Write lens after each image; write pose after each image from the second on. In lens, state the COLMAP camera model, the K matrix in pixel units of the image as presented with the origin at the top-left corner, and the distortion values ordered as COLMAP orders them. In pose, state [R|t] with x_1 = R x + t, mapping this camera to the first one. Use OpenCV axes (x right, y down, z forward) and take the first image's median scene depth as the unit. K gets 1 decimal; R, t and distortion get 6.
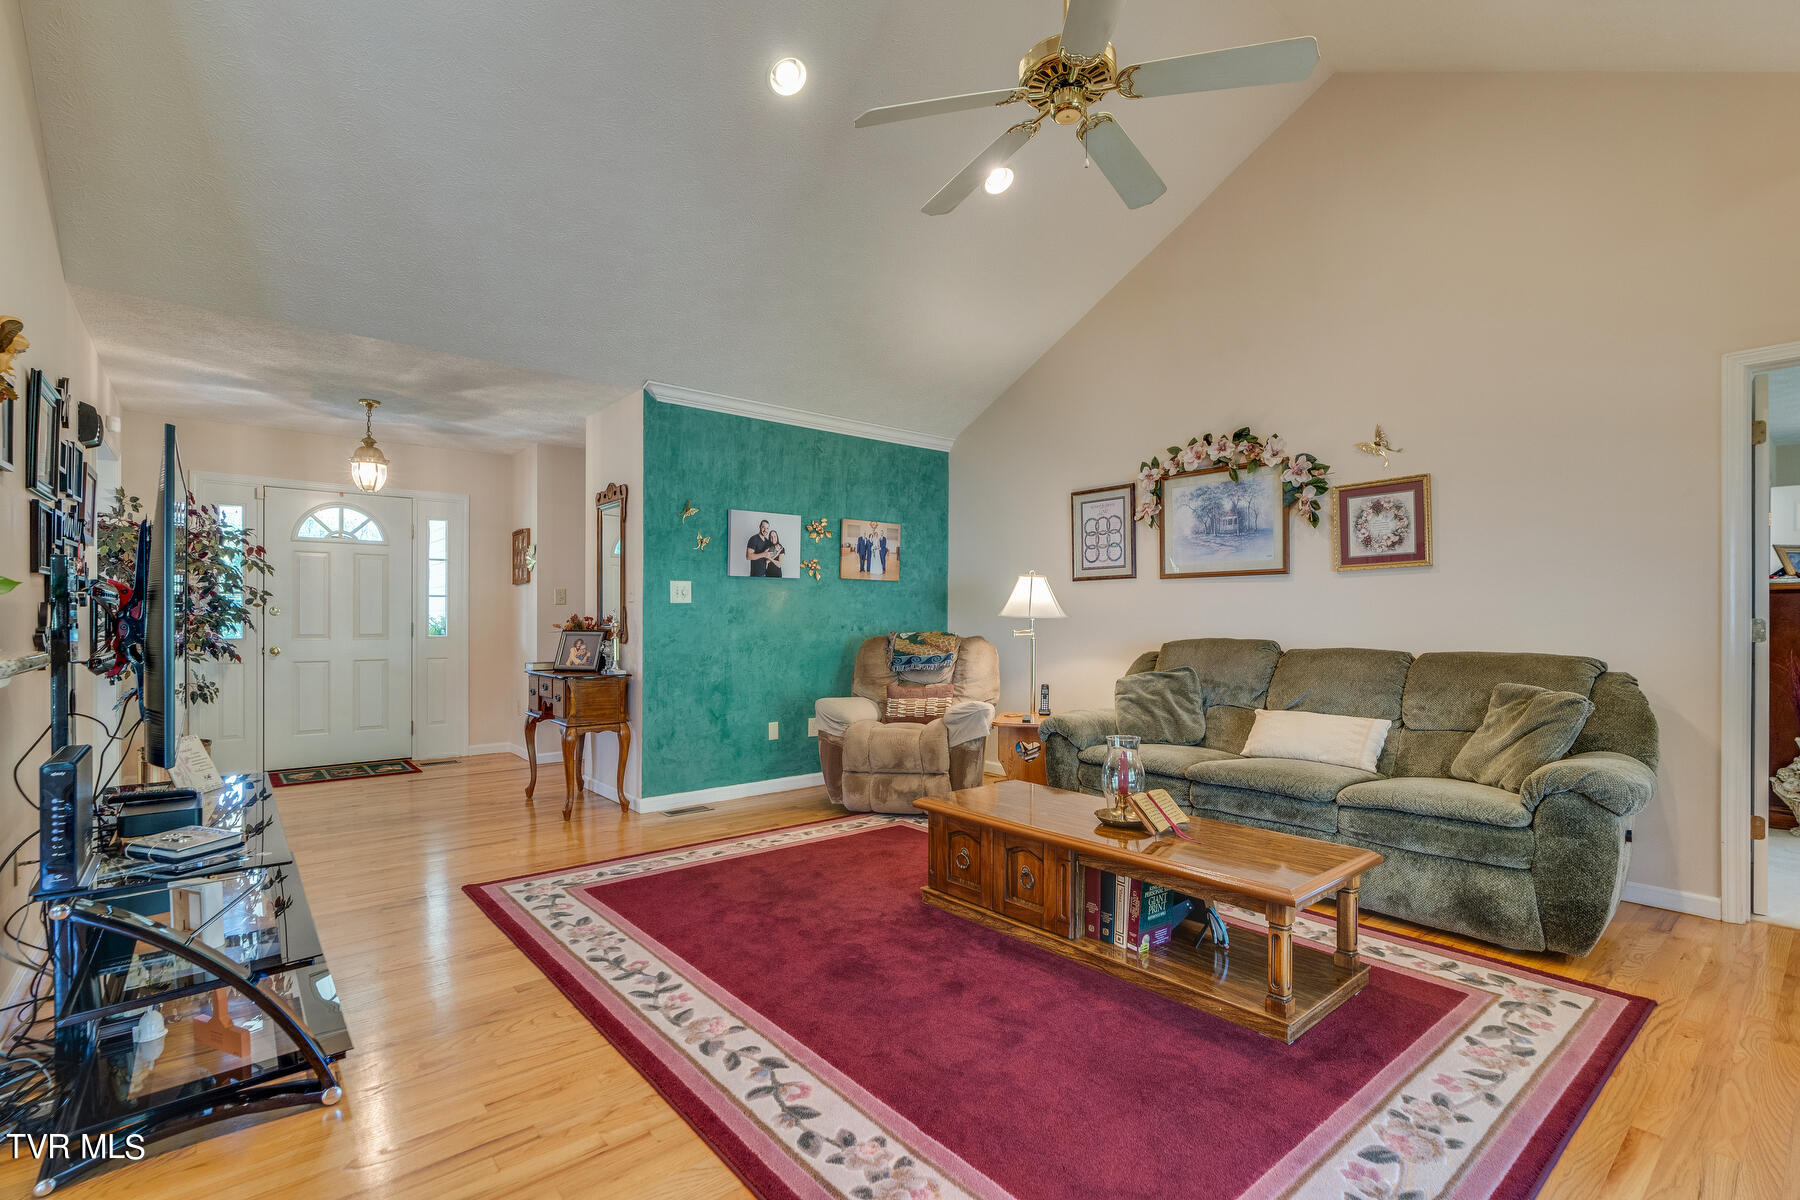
lens RADIAL K [[818.4, 0, 900.1], [0, 818.4, 620.5], [0, 0, 1]] dist [-0.003800, -0.000282]
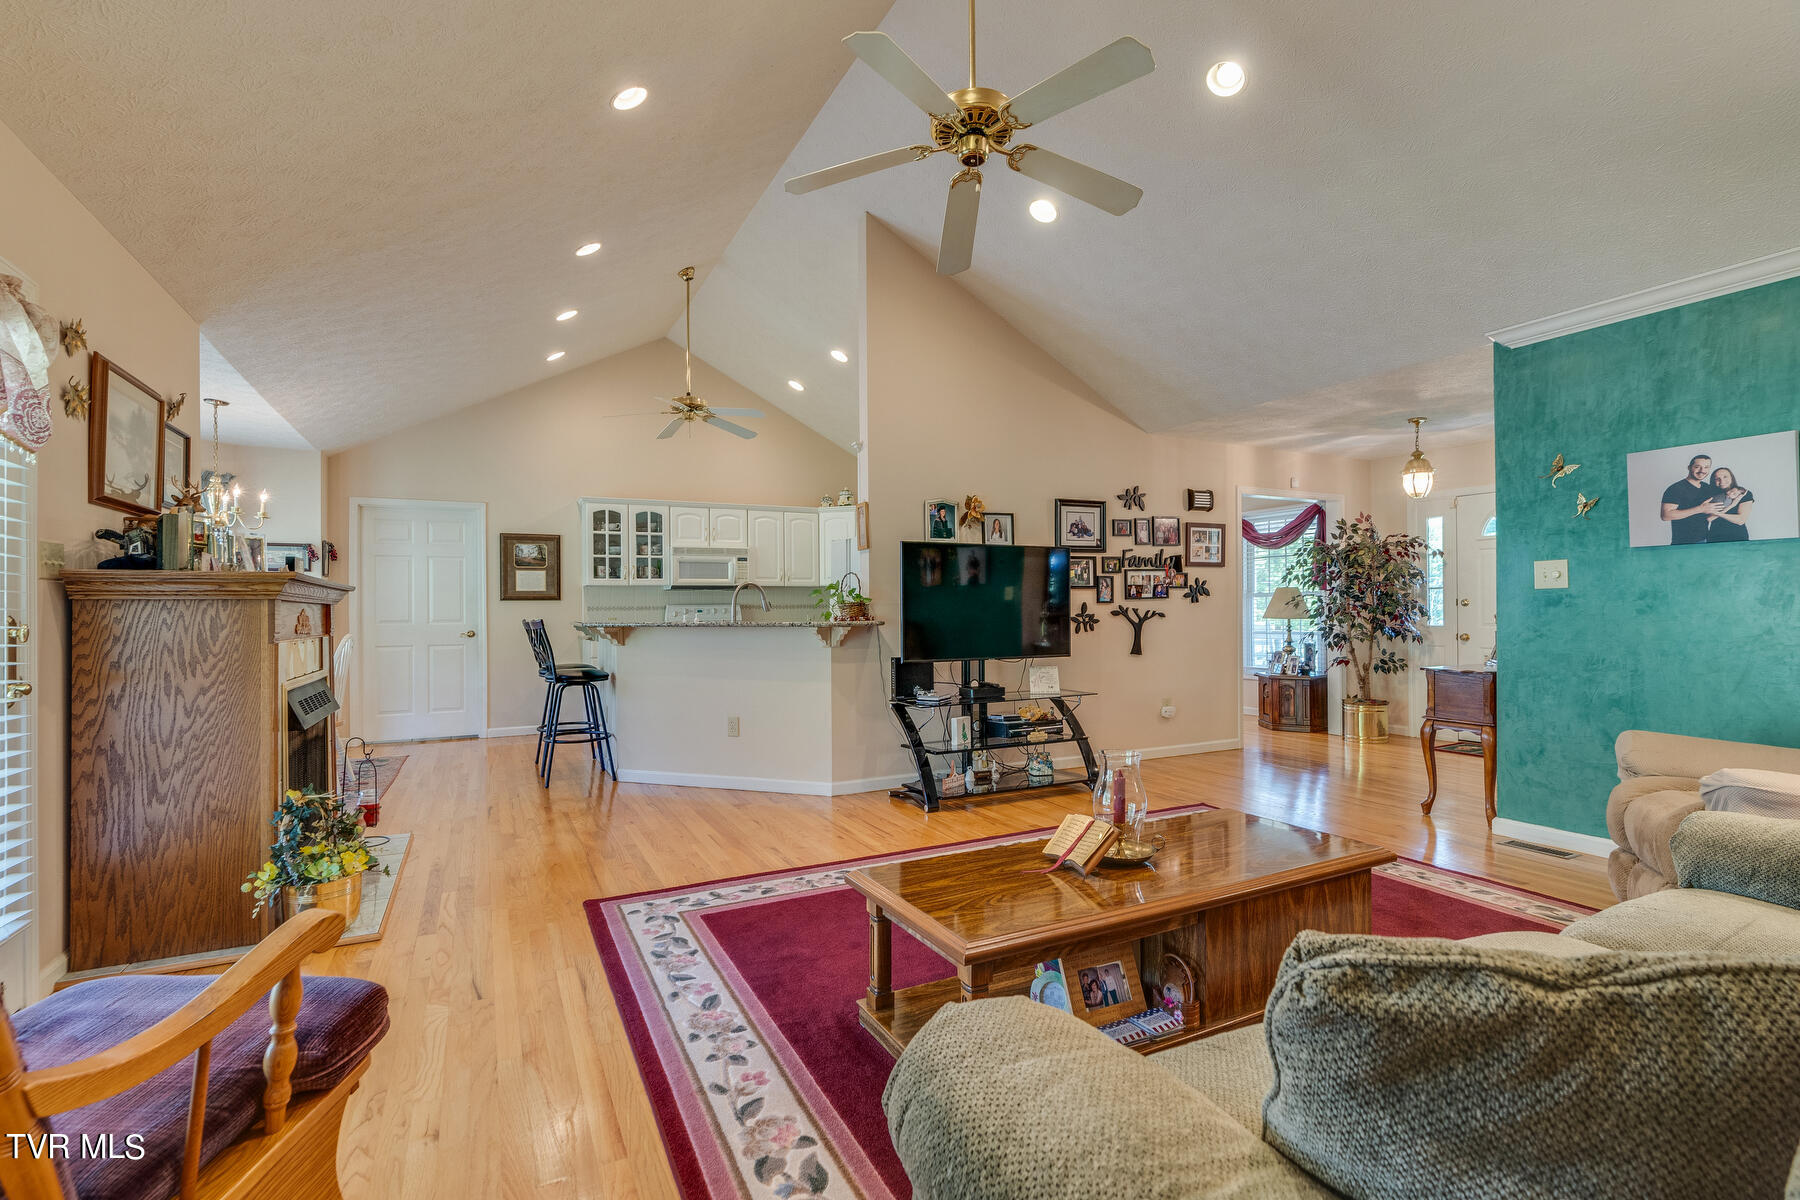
lens RADIAL K [[815.2, 0, 898.1], [0, 815.2, 606.9], [0, 0, 1]] dist [-0.003629, -0.000418]
pose [[-0.218390, -0.005488, -0.975846, 0.633948], [-0.000002, 0.999984, -0.005624, 0.001067], [0.975861, -0.001226, -0.218387, 0.549300]]
